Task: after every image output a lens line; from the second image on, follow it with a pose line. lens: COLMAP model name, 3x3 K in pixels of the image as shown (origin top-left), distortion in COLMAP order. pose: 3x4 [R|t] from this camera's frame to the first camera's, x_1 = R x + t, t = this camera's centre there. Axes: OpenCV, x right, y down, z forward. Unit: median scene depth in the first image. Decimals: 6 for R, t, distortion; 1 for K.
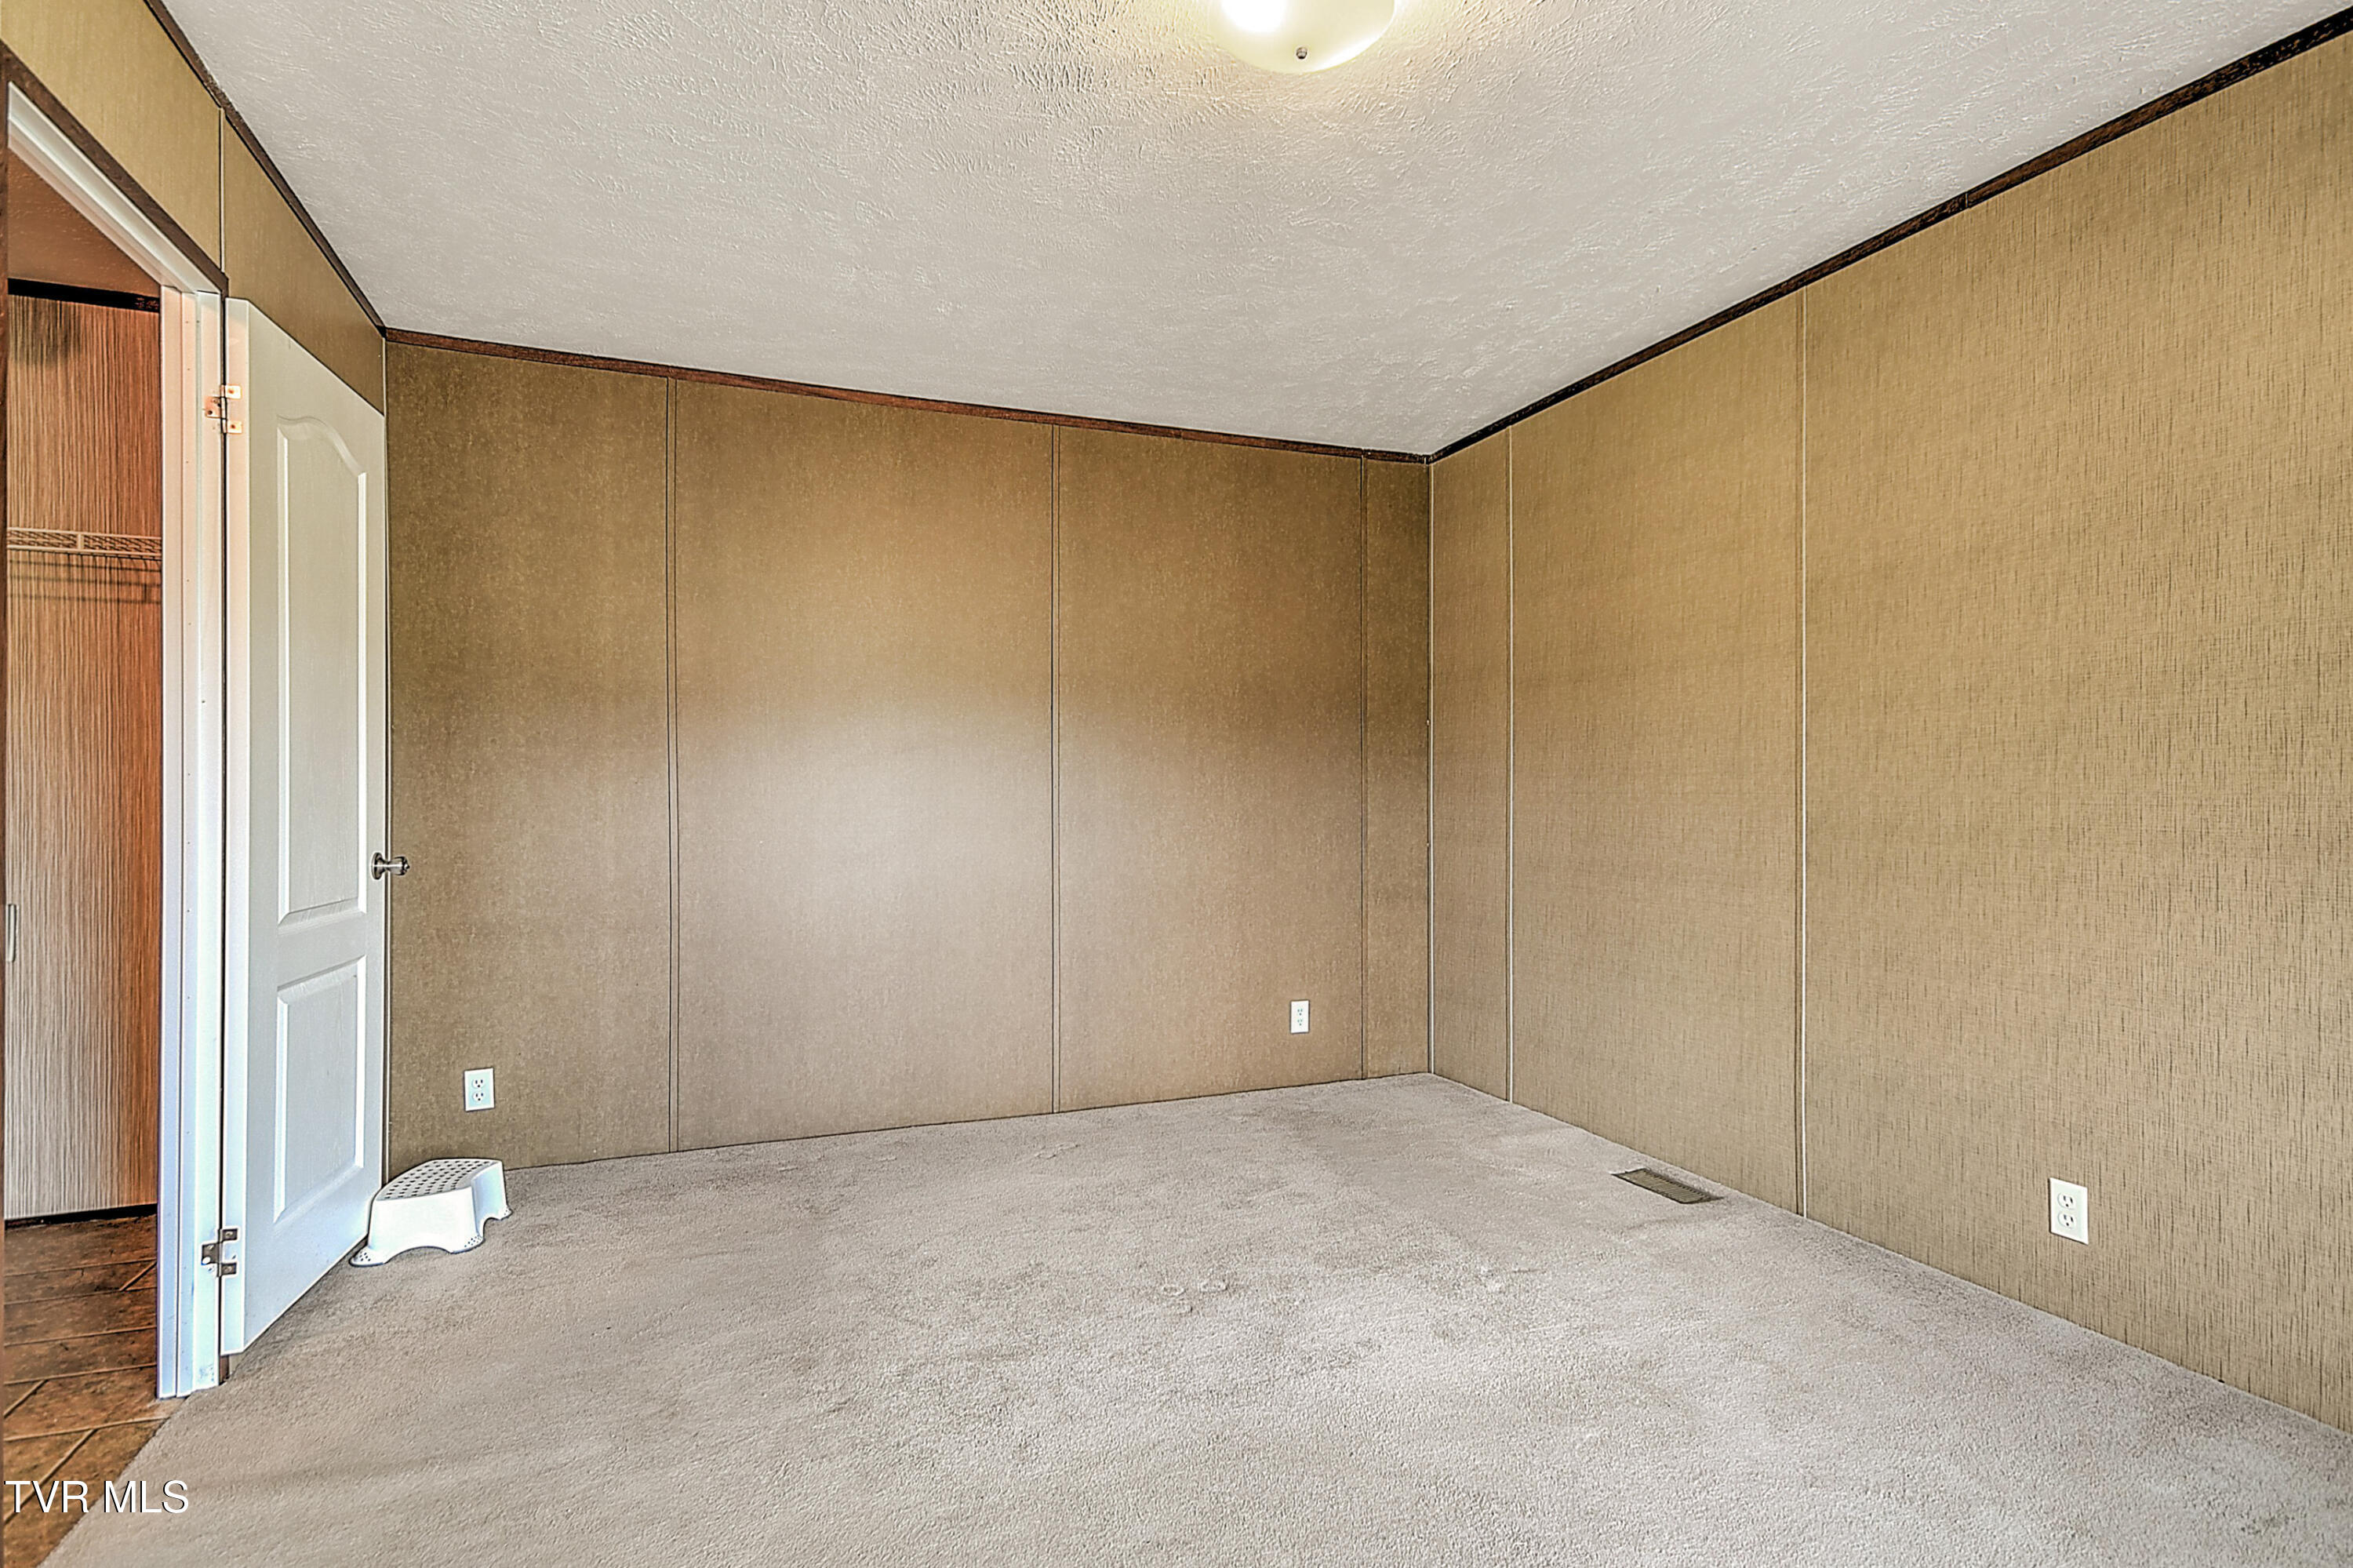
lens RADIAL K [[1175.2, 0, 1181.9], [0, 1175.2, 791.8], [0, 0, 1]] dist [0.020588, -0.000517]
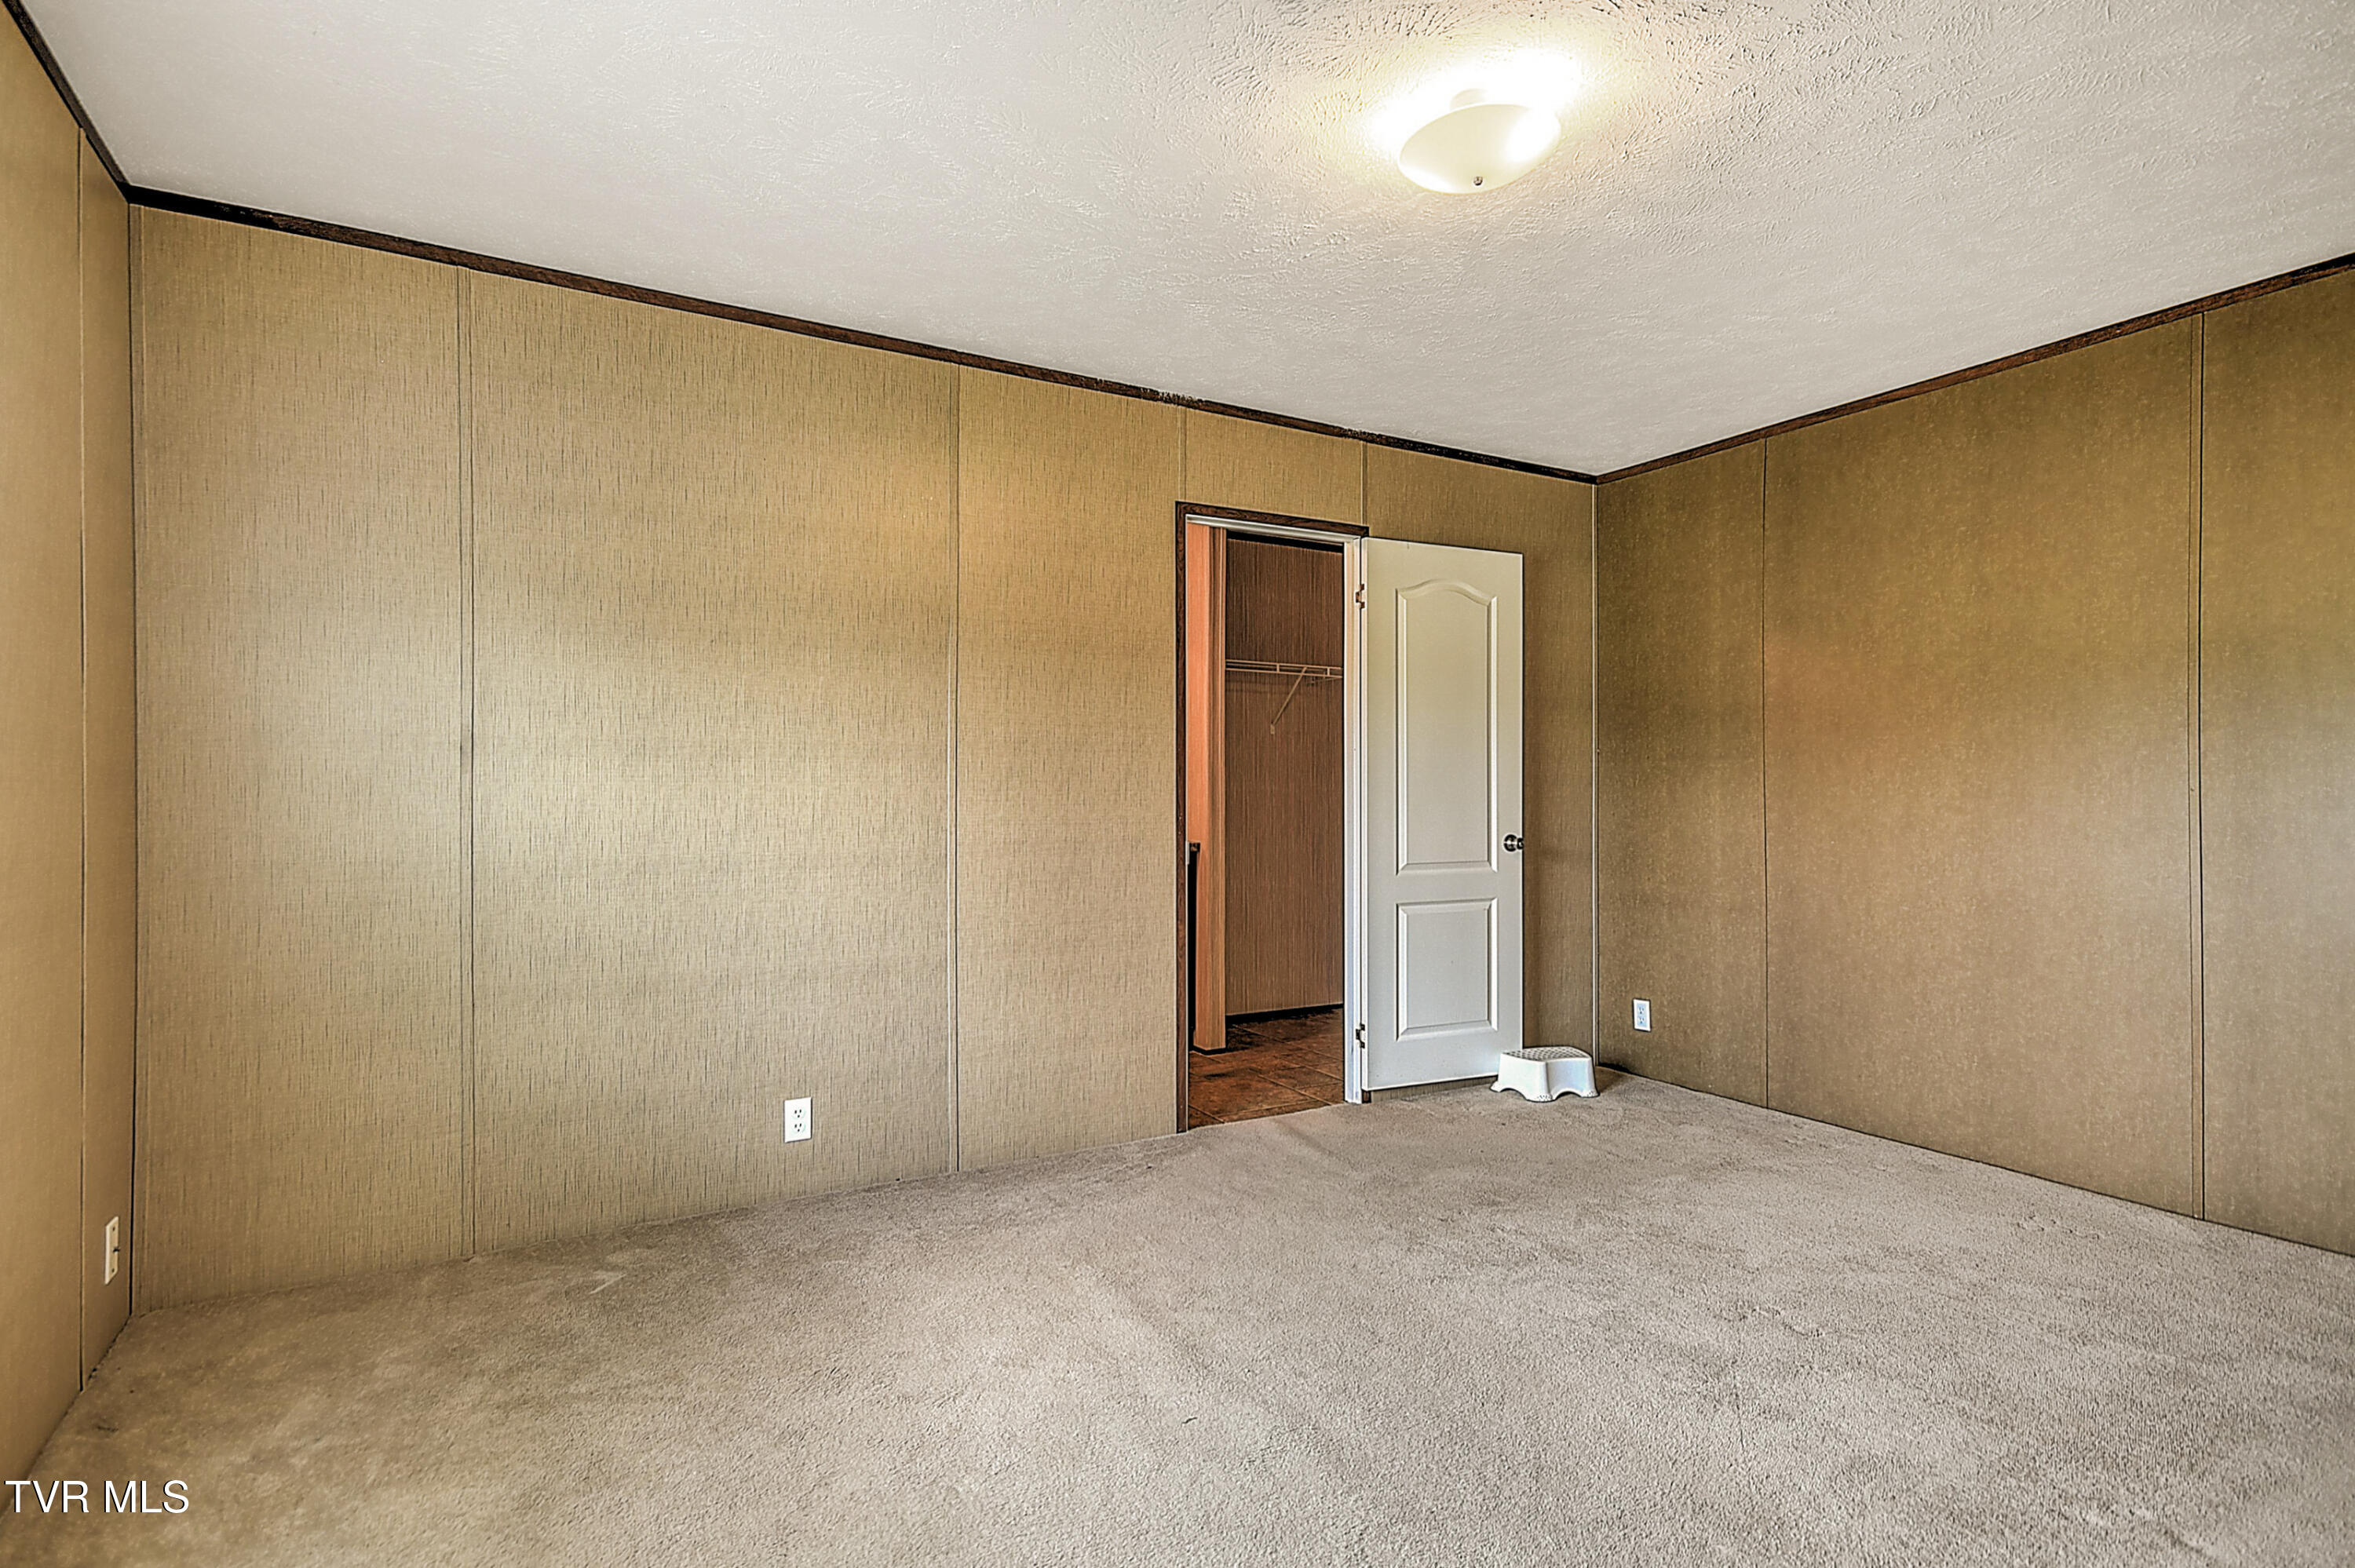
lens RADIAL K [[1165.2, 0, 1181.6], [0, 1165.2, 794.4], [0, 0, 1]] dist [0.027166, -0.009457]
pose [[0.148331, 0.001049, -0.988937, 0.659692], [0.001424, 0.999998, 0.001275, -0.003960], [0.988937, -0.001598, 0.148329, 0.282845]]
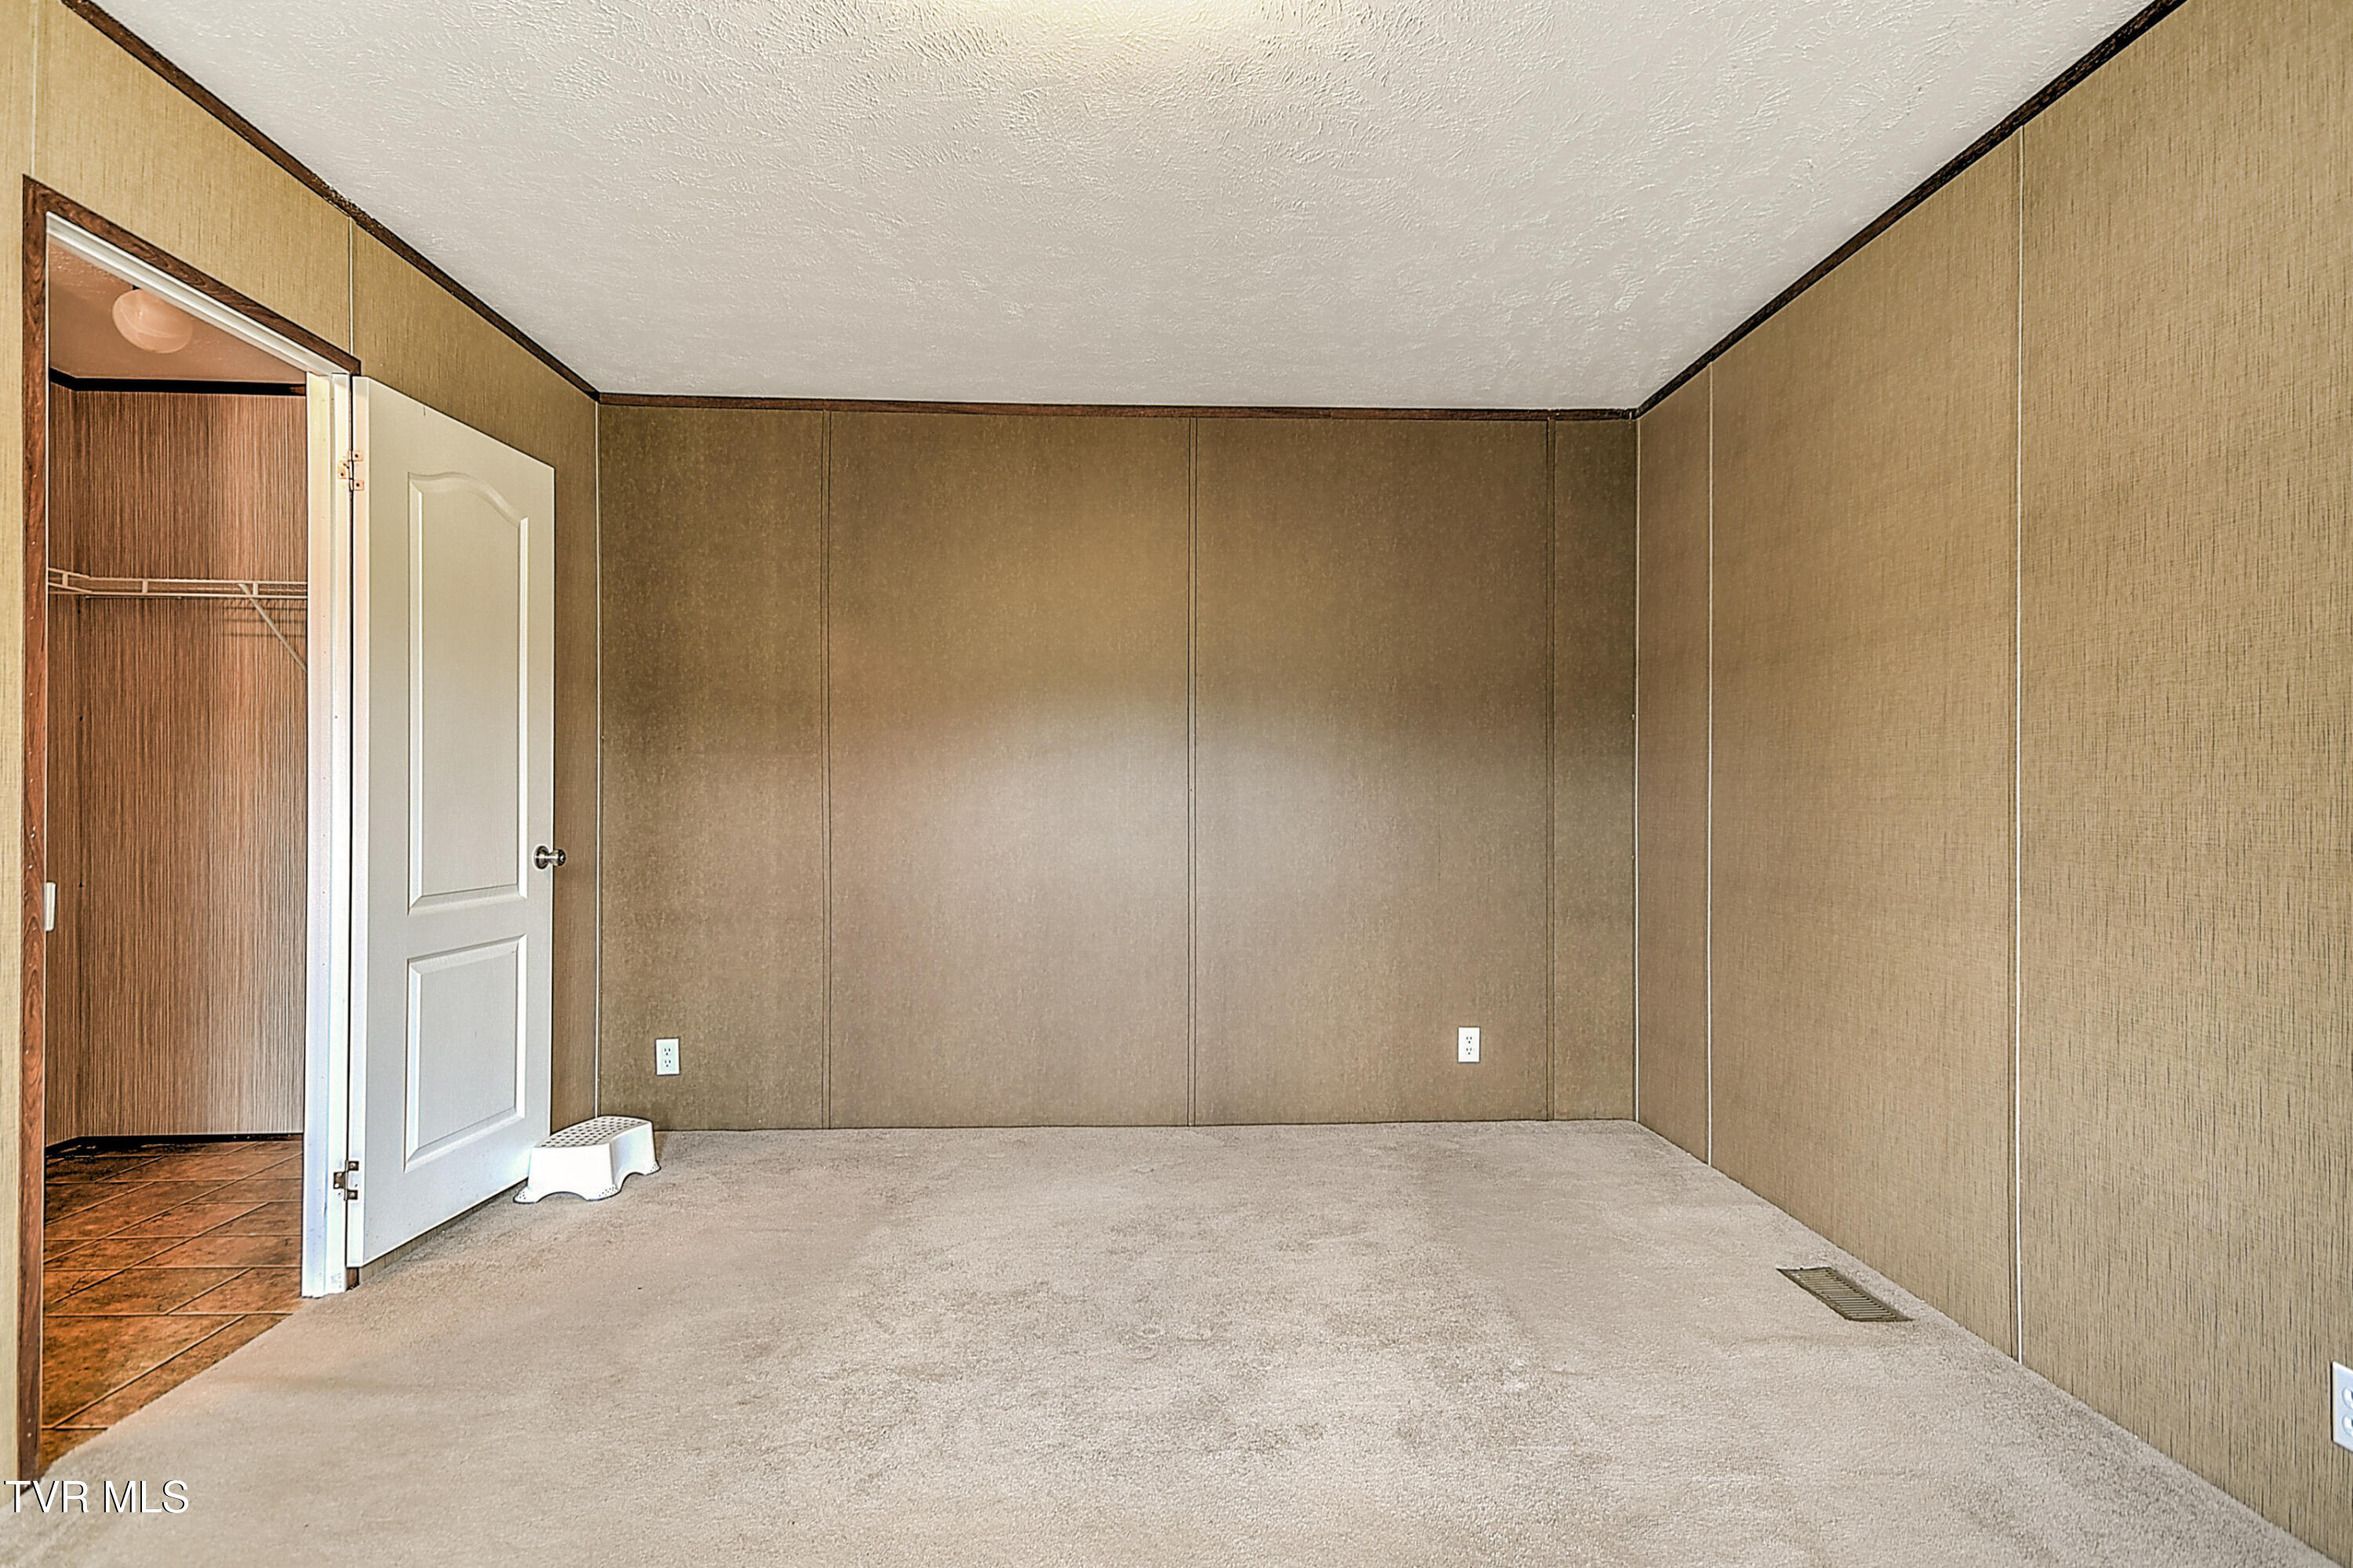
lens RADIAL K [[1164.4, 0, 1180.6], [0, 1164.4, 794.3], [0, 0, 1]] dist [0.027166, -0.009457]
pose [[0.945738, 0.002176, -0.324924, 0.234650], [-0.002696, 0.999996, -0.001149, 0.000551], [0.324920, 0.001963, 0.945739, 0.102581]]
